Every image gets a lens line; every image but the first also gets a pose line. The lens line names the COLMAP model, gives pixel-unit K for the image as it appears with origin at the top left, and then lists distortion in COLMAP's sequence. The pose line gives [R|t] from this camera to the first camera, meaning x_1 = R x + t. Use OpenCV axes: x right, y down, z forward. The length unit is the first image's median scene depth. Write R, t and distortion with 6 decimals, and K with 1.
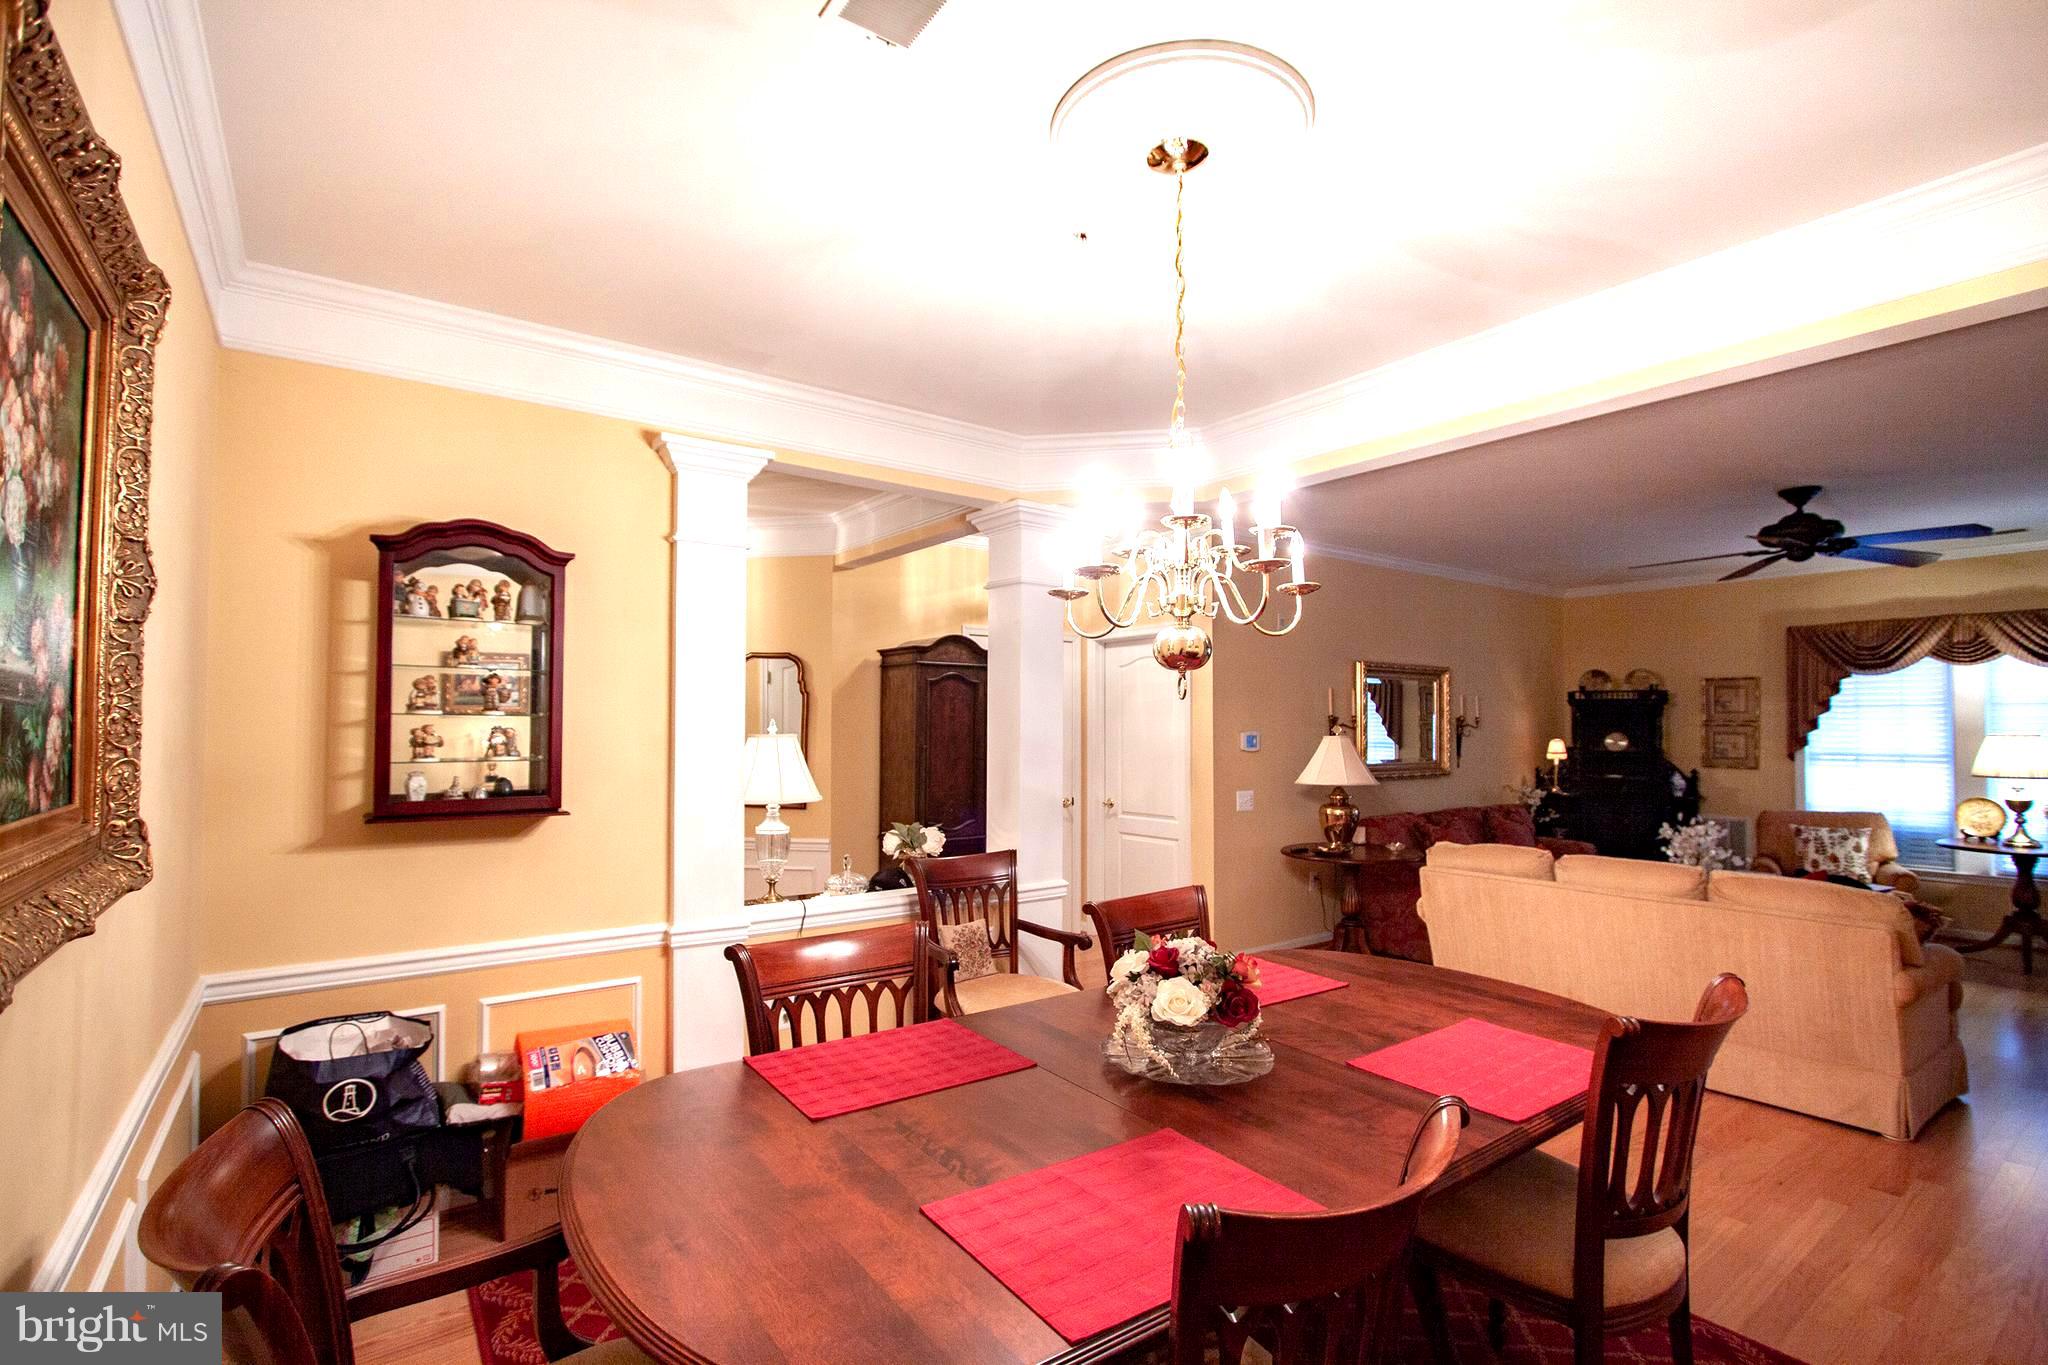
lens RADIAL K [[947.0, 0, 1032.3], [0, 947.0, 694.7], [0, 0, 1]] dist [-0.015797, 0.002151]
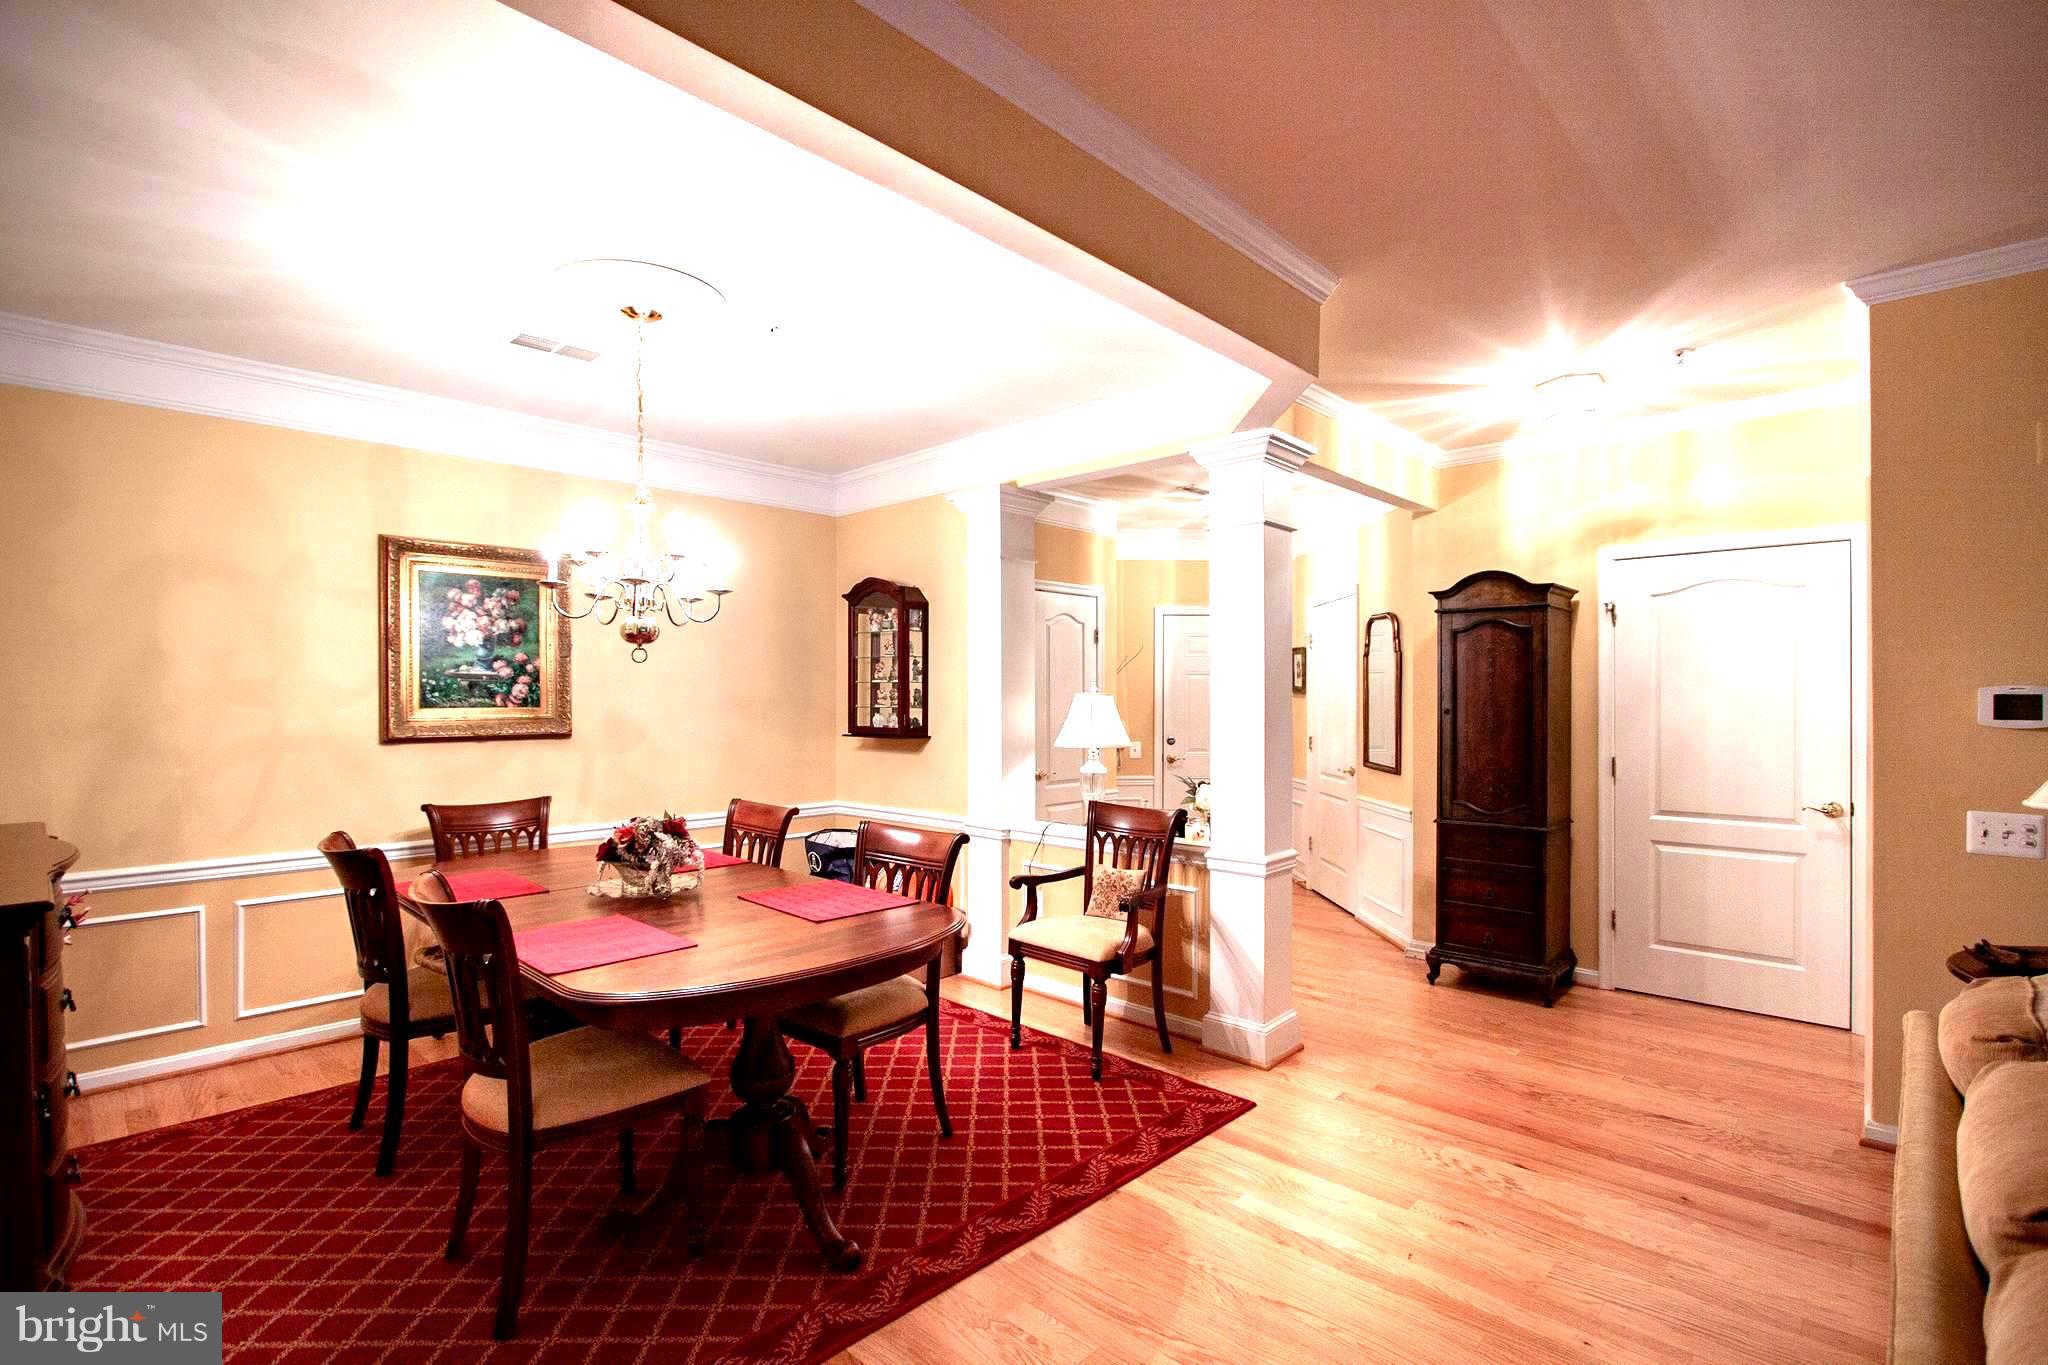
lens RADIAL K [[947.0, 0, 1024.4], [0, 947.0, 697.7], [0, 0, 1]] dist [-0.015797, 0.002151]
pose [[0.172986, -0.003761, -0.984917, 0.539453], [0.033773, 0.999427, 0.002115, 0.025187], [0.984345, -0.033629, 0.173014, 0.405575]]
